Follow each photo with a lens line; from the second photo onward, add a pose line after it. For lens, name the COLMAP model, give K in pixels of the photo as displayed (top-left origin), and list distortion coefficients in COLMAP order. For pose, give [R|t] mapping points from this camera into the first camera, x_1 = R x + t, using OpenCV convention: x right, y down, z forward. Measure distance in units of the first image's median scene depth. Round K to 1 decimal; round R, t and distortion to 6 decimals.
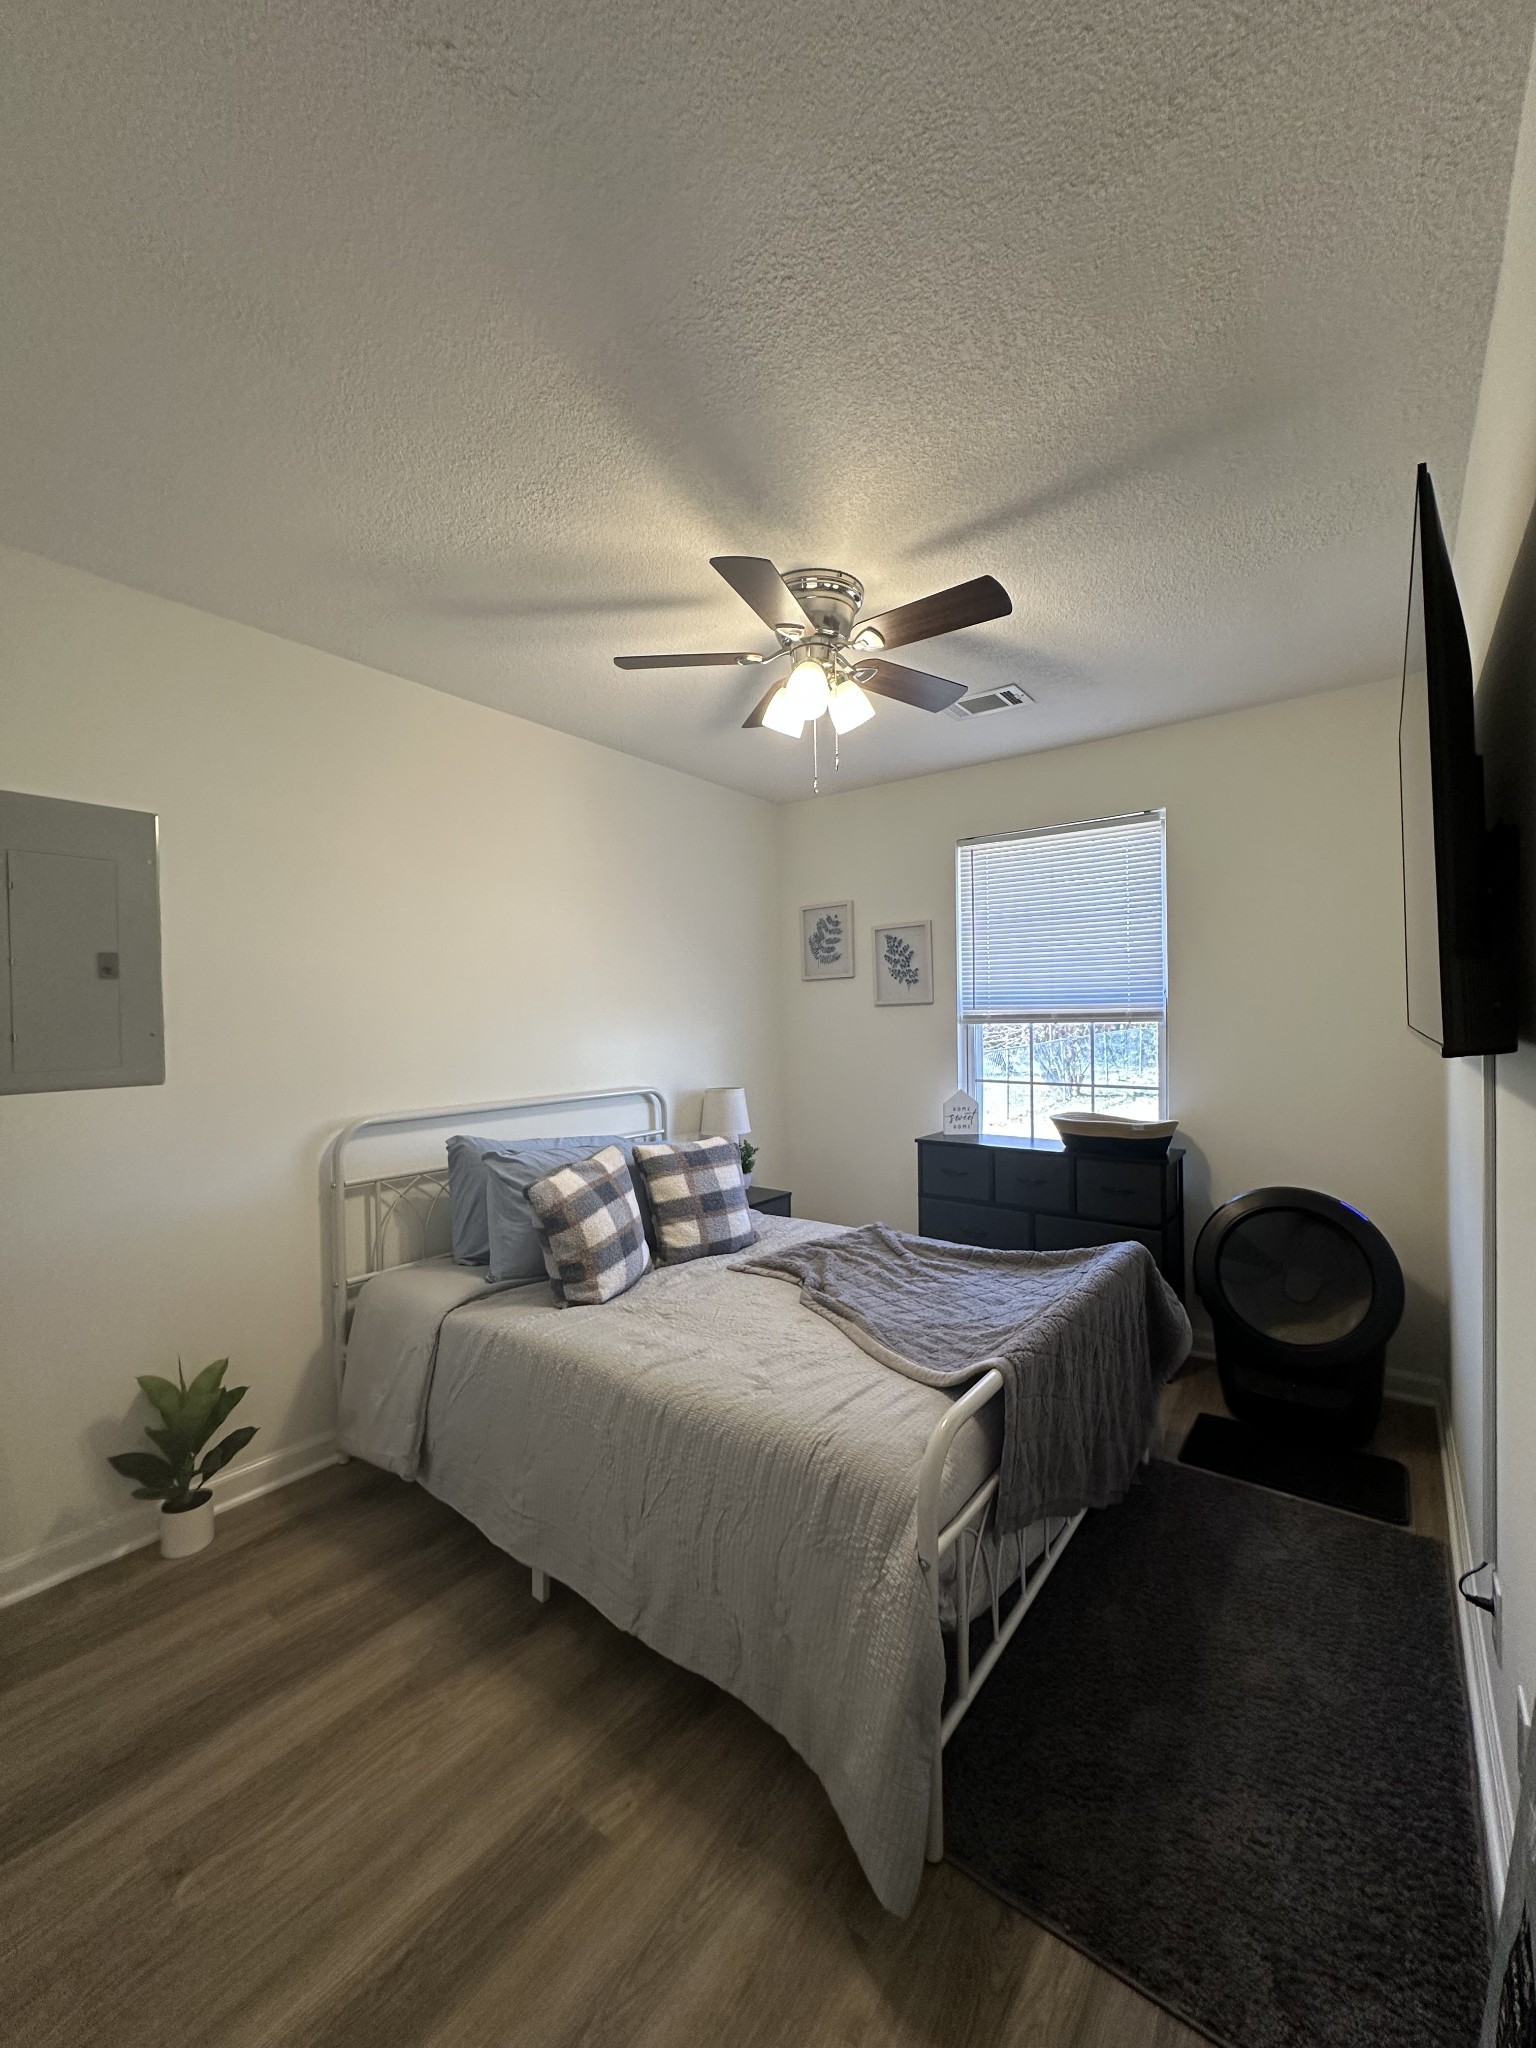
lens RADIAL K [[803.0, 0, 768.9], [0, 803.0, 1020.8], [0, 0, 1]] dist [0.001056, 0.000298]
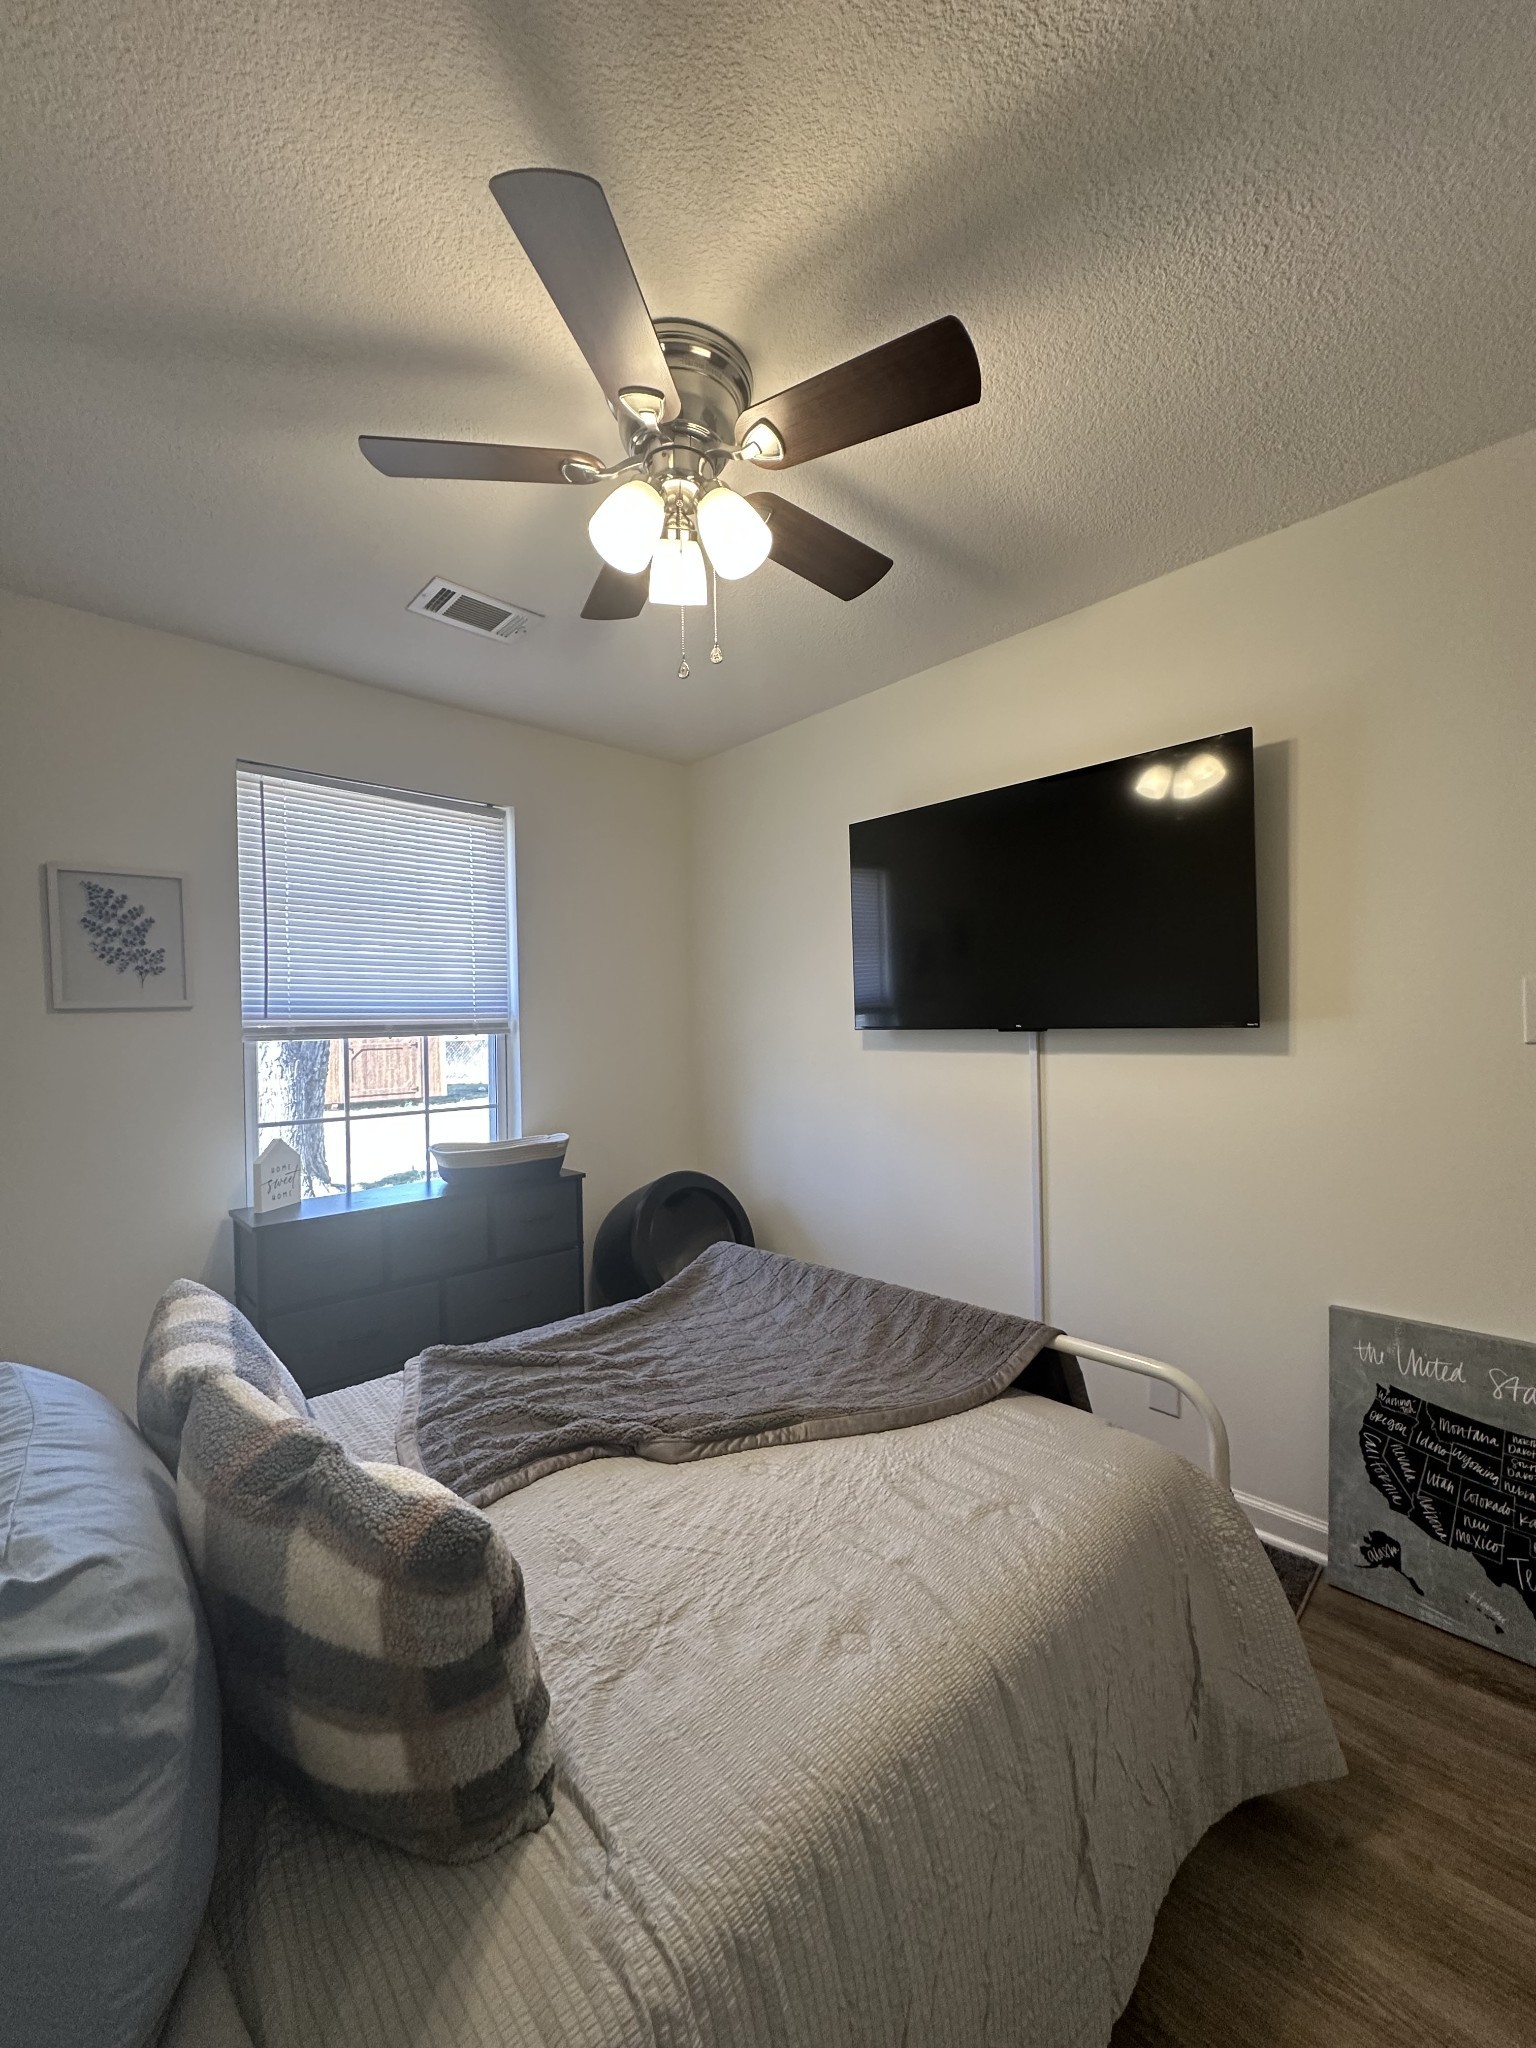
lens RADIAL K [[803.0, 0, 770.7], [0, 803.0, 1026.9], [0, 0, 1]] dist [0.001056, 0.000298]
pose [[0.170127, 0.007895, 0.985391, -0.383763], [0.026070, 0.999582, -0.012510, 0.013086], [-0.985077, 0.027818, 0.169850, 0.544503]]
